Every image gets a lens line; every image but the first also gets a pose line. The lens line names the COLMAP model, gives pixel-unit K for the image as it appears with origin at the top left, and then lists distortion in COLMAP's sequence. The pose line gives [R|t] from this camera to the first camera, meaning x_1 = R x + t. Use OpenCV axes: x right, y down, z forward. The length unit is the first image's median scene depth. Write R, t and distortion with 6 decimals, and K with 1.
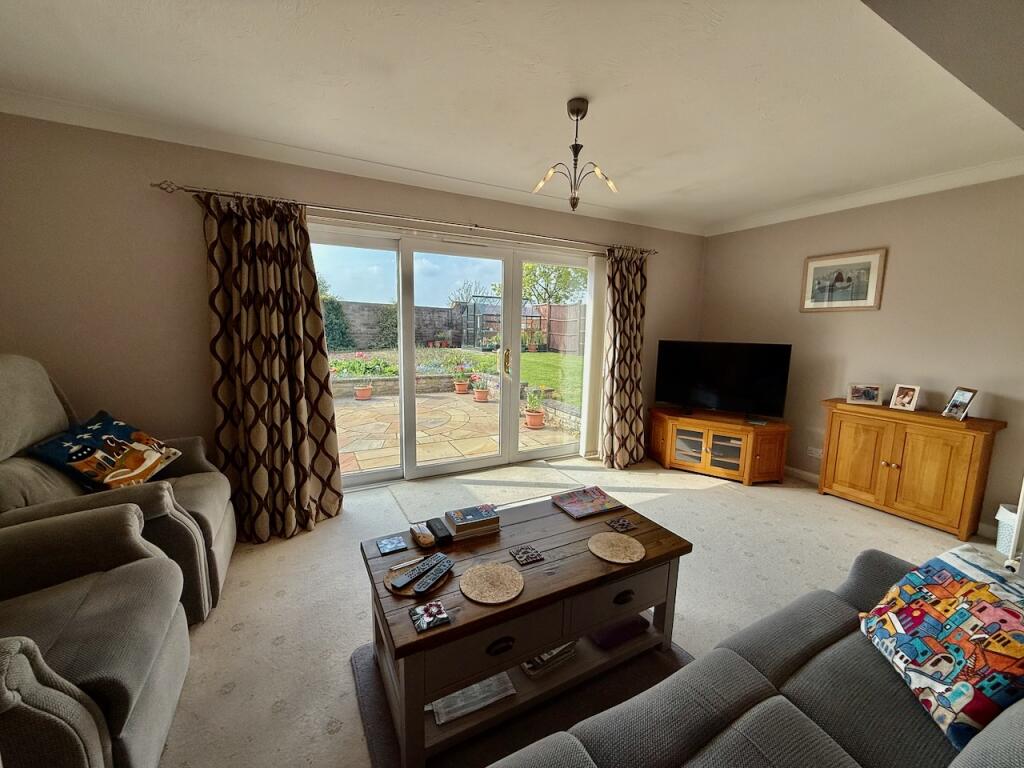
lens RADIAL K [[407.1, 0, 507.7], [0, 407.1, 384.8], [0, 0, 1]] dist [0.000278, -0.000149]
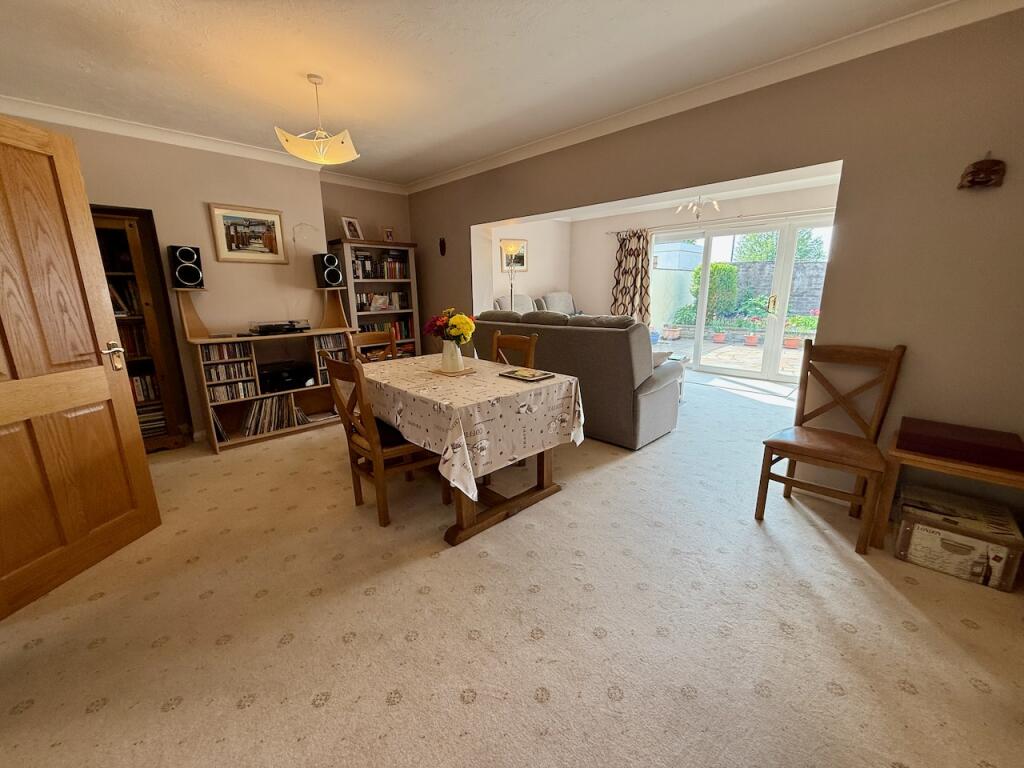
lens RADIAL K [[407.1, 0, 510.4], [0, 407.1, 384.4], [0, 0, 1]] dist [0.000278, -0.000149]
pose [[0.297201, 0.200024, -0.933628, 1.144619], [-0.129660, 0.977208, 0.168086, 0.097191], [0.945970, 0.071099, 0.316362, -0.294054]]
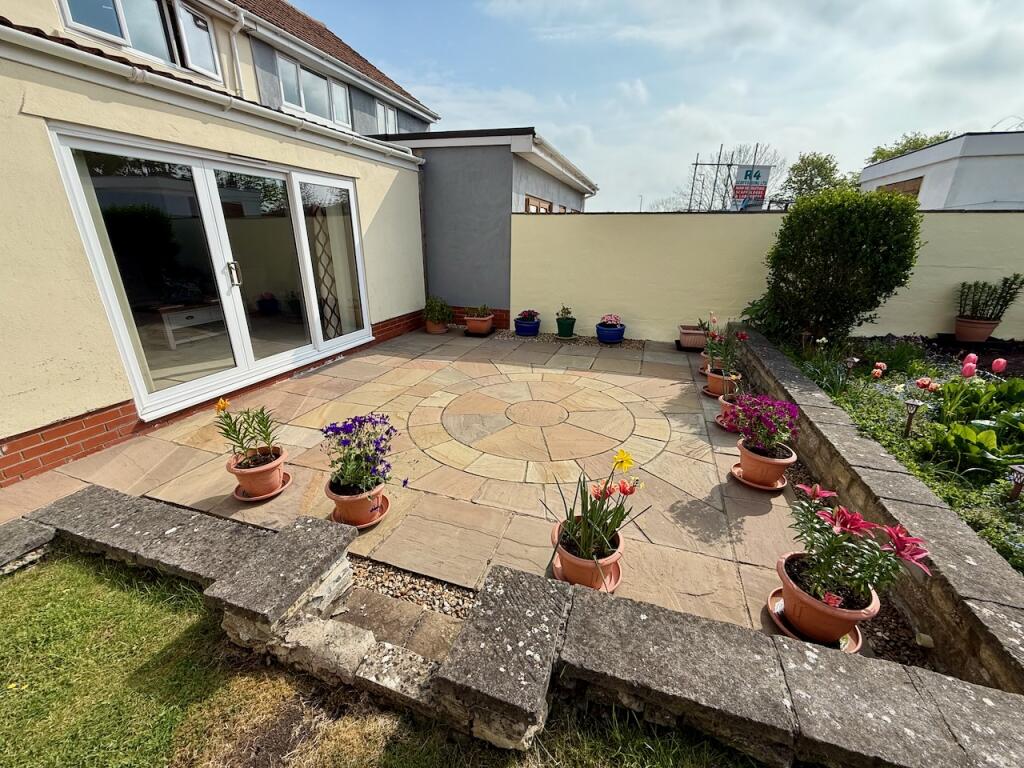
lens RADIAL K [[407.1, 0, 511.8], [0, 407.1, 387.0], [0, 0, 1]] dist [0.000278, -0.000149]
pose [[-0.723412, 0.216824, -0.655486, 0.229406], [-0.125682, 0.892188, 0.433826, -0.360571], [0.678881, 0.396218, -0.618169, 2.354743]]
